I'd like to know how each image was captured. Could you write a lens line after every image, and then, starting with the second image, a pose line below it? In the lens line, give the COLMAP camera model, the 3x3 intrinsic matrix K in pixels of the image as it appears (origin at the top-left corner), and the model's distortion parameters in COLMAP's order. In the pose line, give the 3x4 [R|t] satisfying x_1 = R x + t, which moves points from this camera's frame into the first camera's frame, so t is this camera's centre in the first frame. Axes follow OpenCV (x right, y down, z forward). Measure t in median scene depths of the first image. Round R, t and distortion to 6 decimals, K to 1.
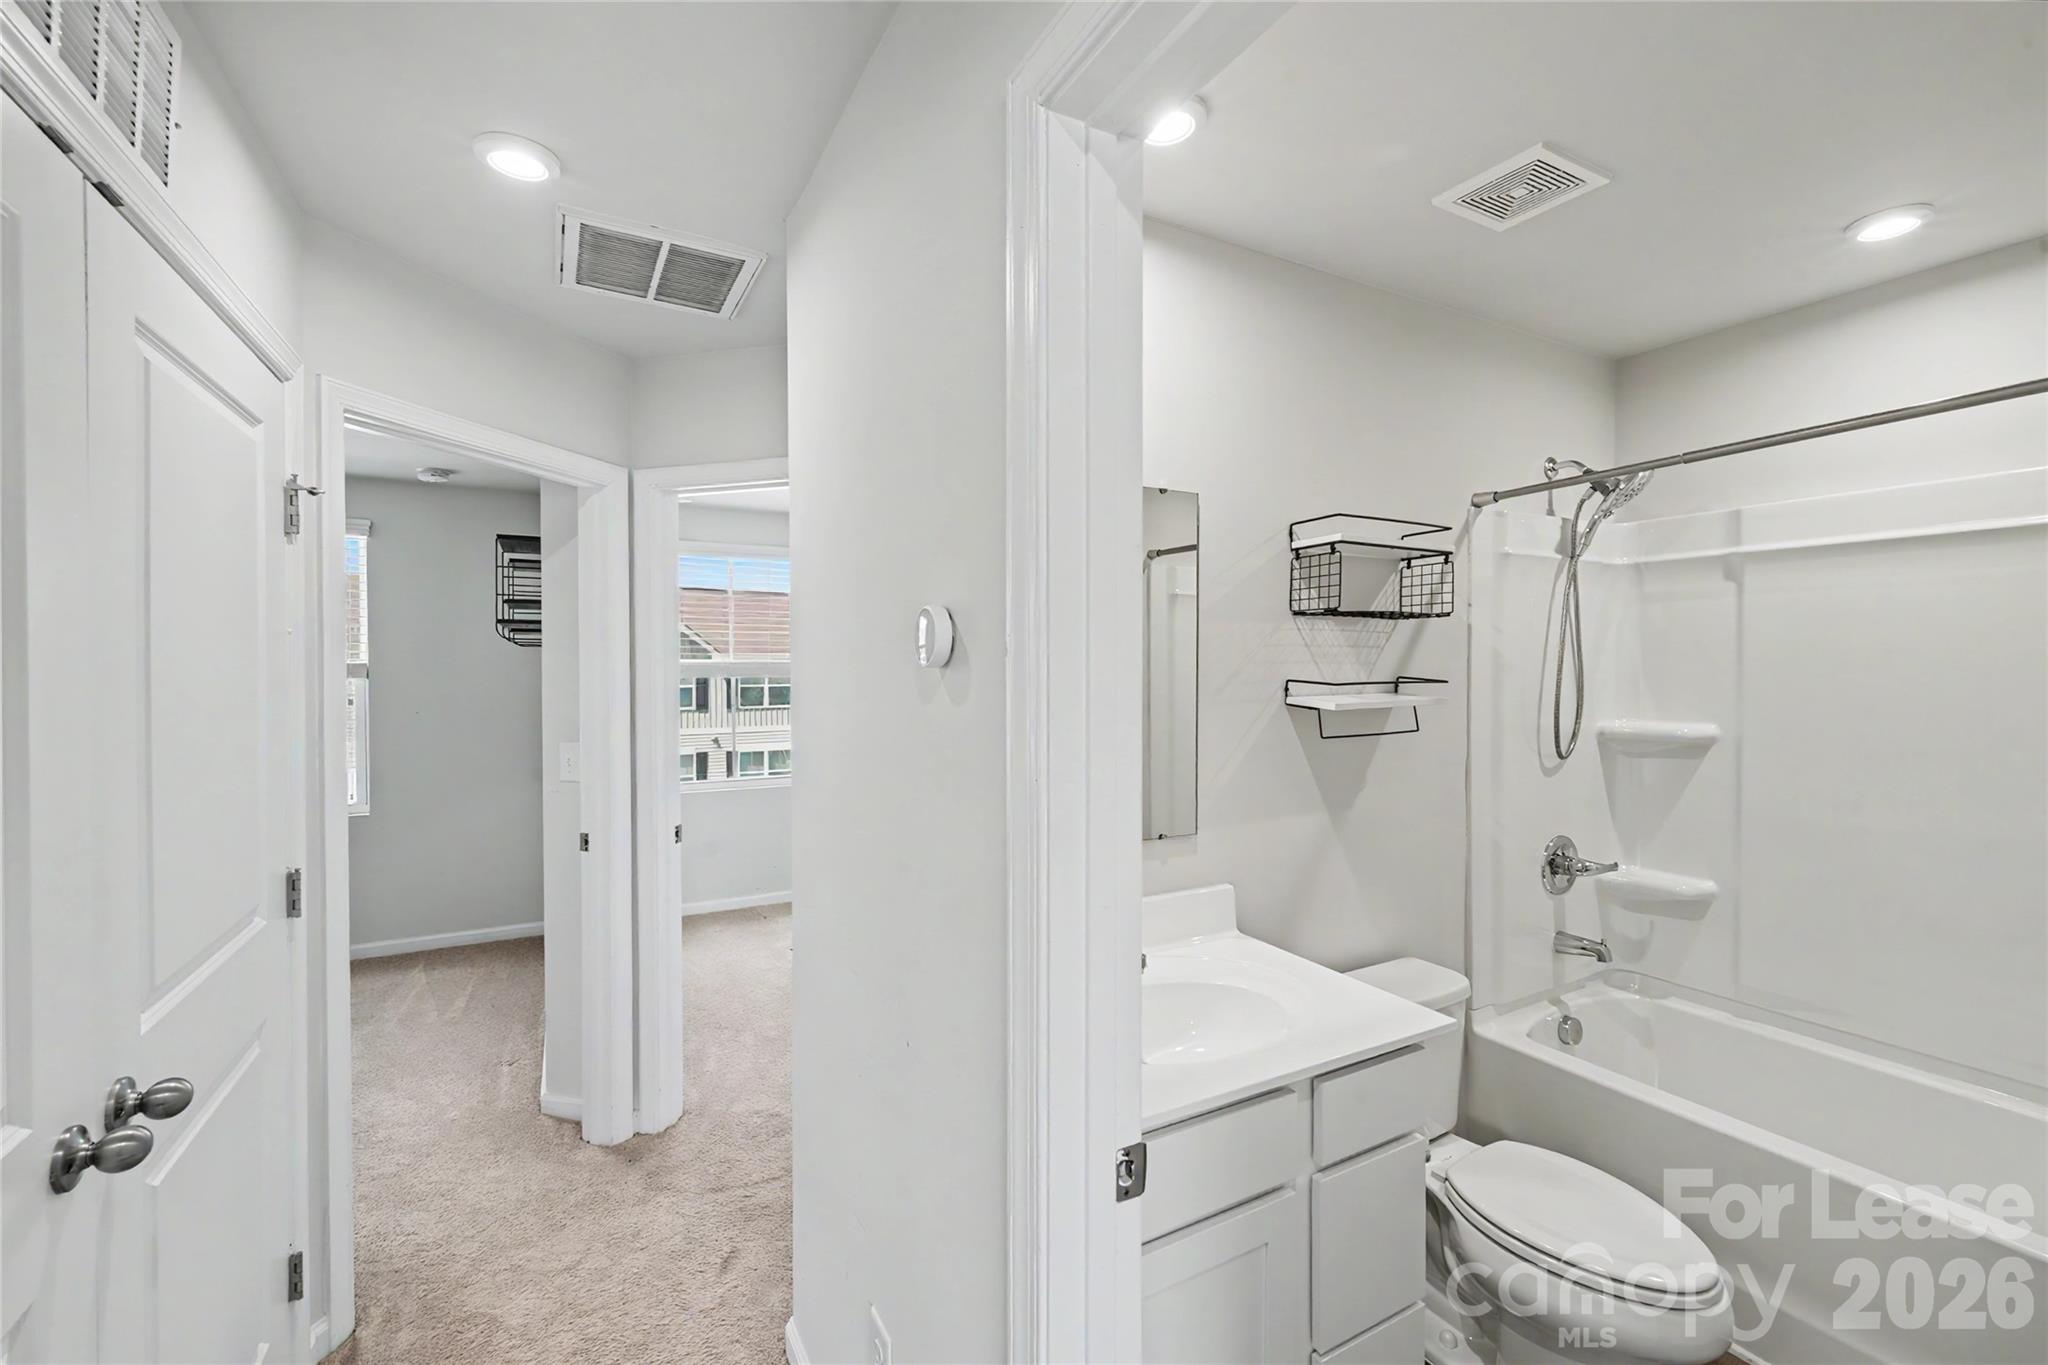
lens RADIAL K [[846.2, 0, 1021.7], [0, 846.2, 677.1], [0, 0, 1]] dist [0.001093, -0.000019]
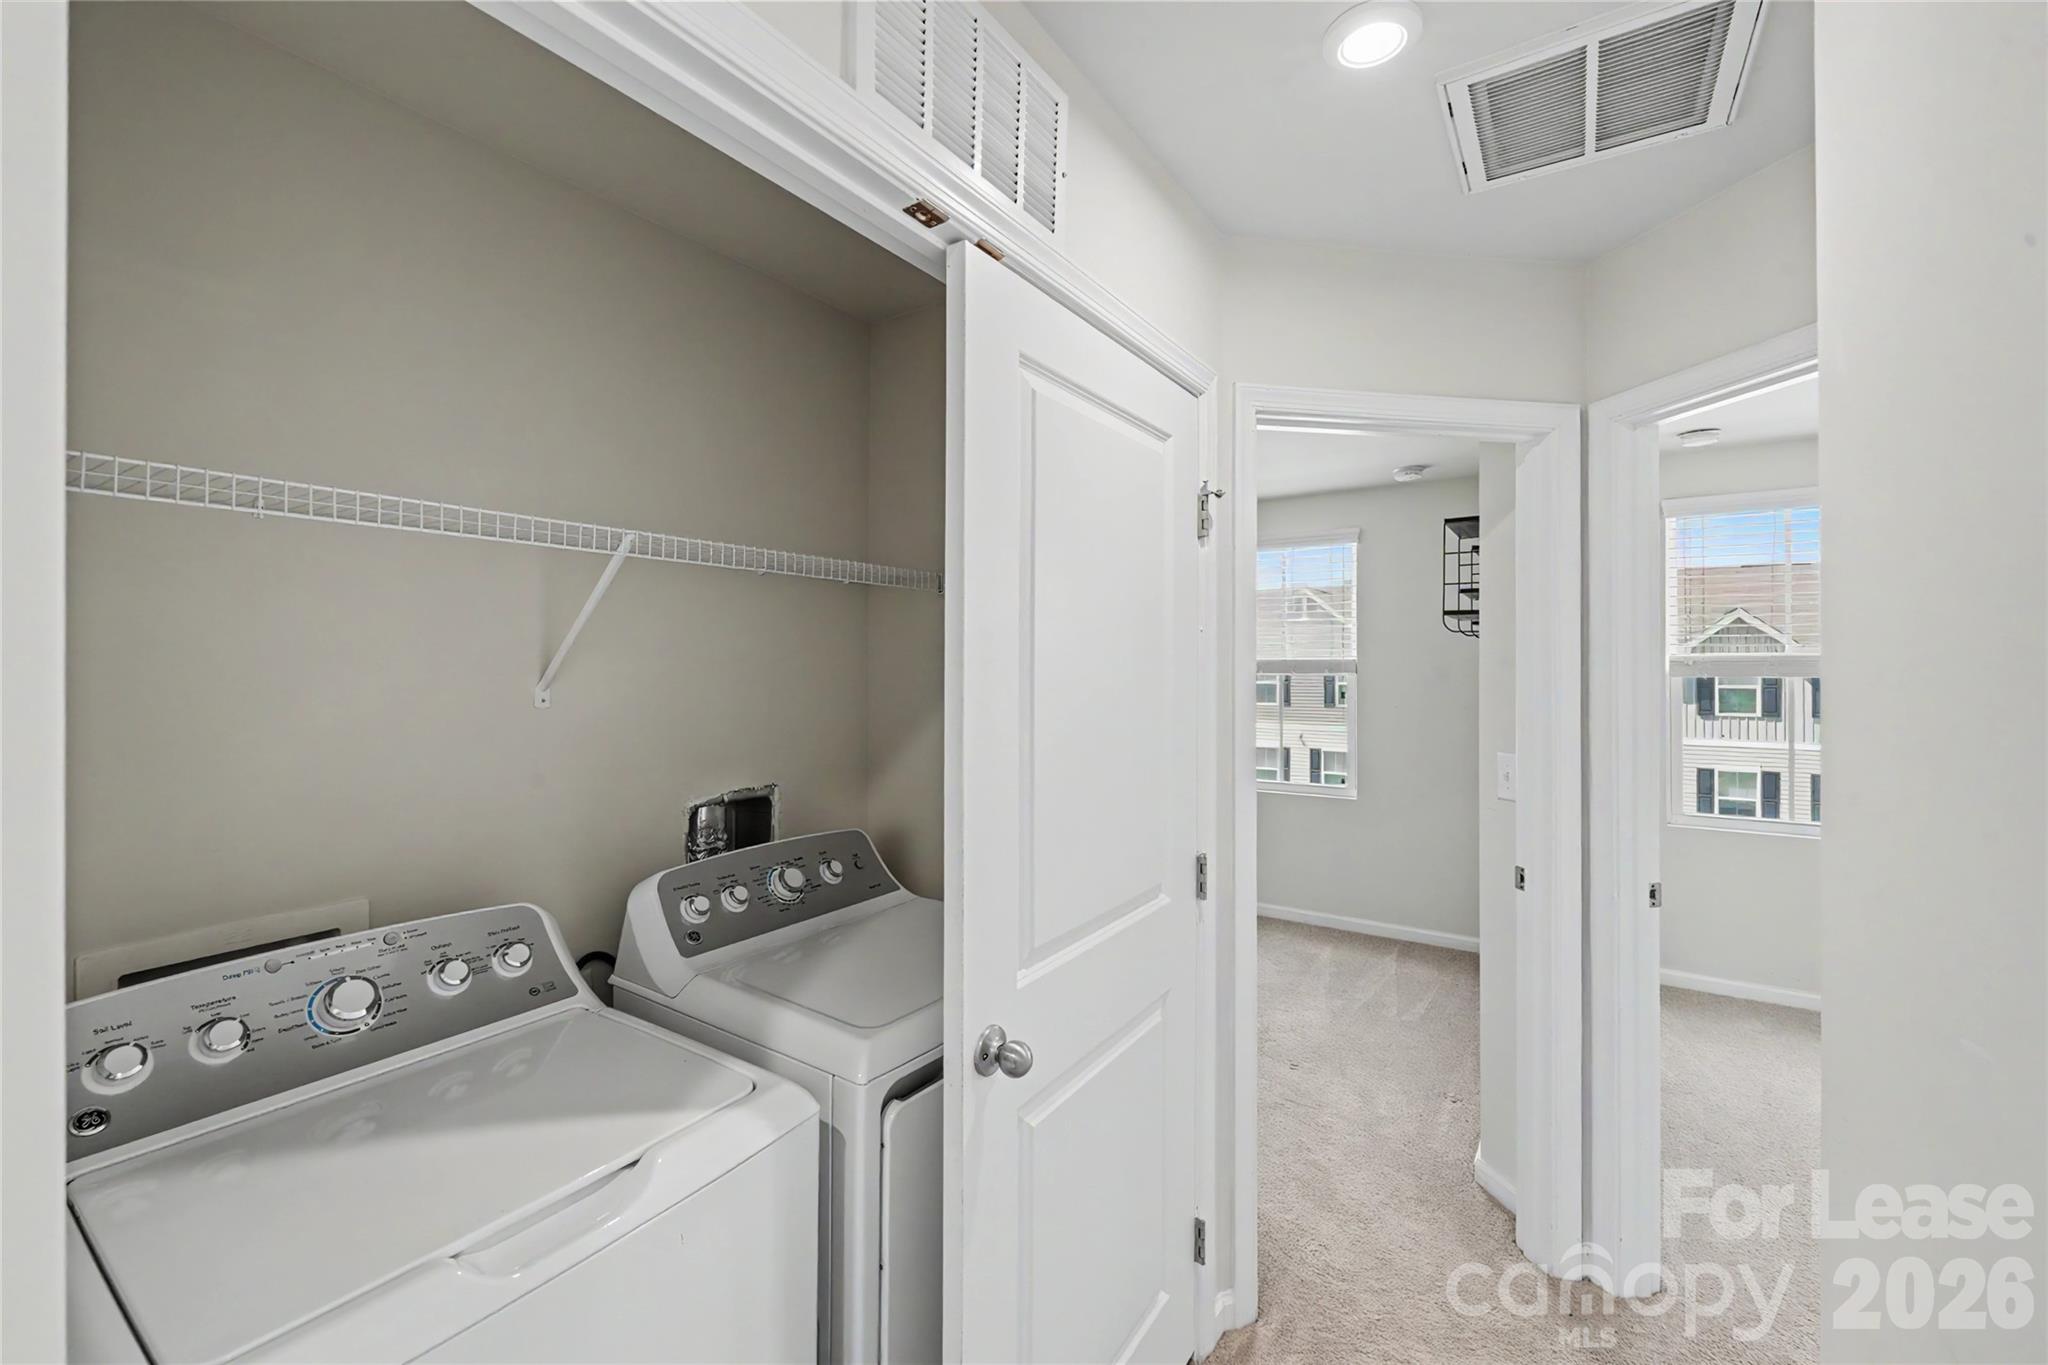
lens RADIAL K [[838.5, 0, 1019.2], [0, 838.5, 664.7], [0, 0, 1]] dist [0.002107, -0.000001]
pose [[0.455464, 0.000740, -0.890254, -0.026486], [-0.009680, 0.999945, -0.004122, -0.002483], [0.890202, 0.010495, 0.455446, 0.279661]]
